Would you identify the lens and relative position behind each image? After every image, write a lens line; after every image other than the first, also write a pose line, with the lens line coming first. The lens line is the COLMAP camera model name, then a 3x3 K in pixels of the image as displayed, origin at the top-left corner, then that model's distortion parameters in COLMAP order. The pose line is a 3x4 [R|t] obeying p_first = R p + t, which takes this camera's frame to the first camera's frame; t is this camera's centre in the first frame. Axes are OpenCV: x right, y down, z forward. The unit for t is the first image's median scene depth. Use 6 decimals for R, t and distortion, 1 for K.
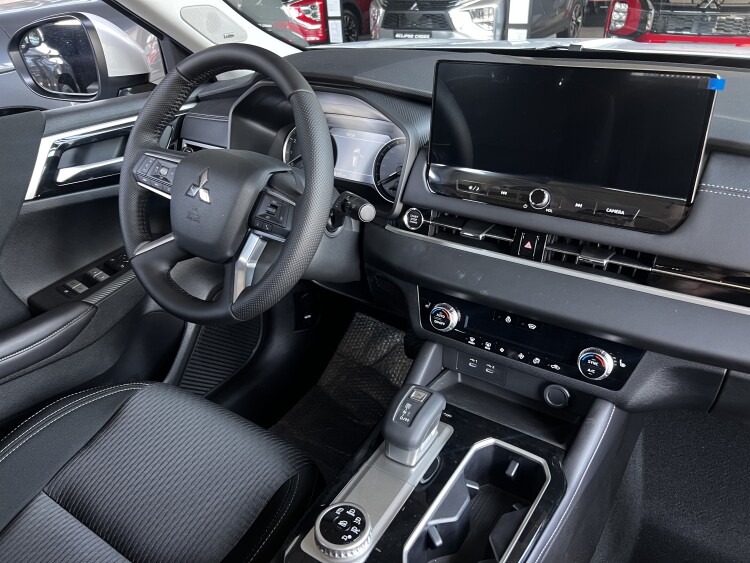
lens RADIAL K [[574.2, 0, 376.0], [0, 574.2, 270.3], [0, 0, 1]] dist [-0.000373, -0.009240]
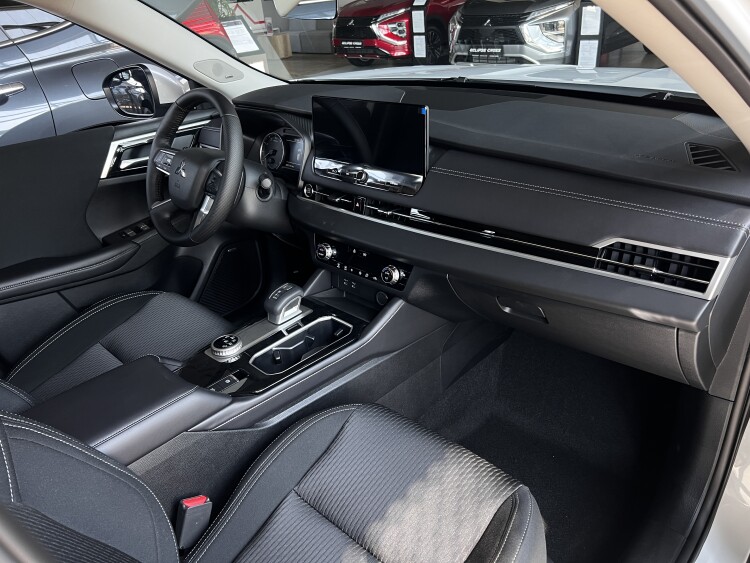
lens RADIAL K [[575.8, 0, 375.0], [0, 575.8, 281.5], [0, 0, 1]] dist [0.004735, 0.000707]
pose [[0.982576, 0.043181, -0.180775, 0.476845], [-0.043013, 0.999063, 0.004848, 0.131049], [0.180815, 0.003012, 0.983513, -0.499591]]
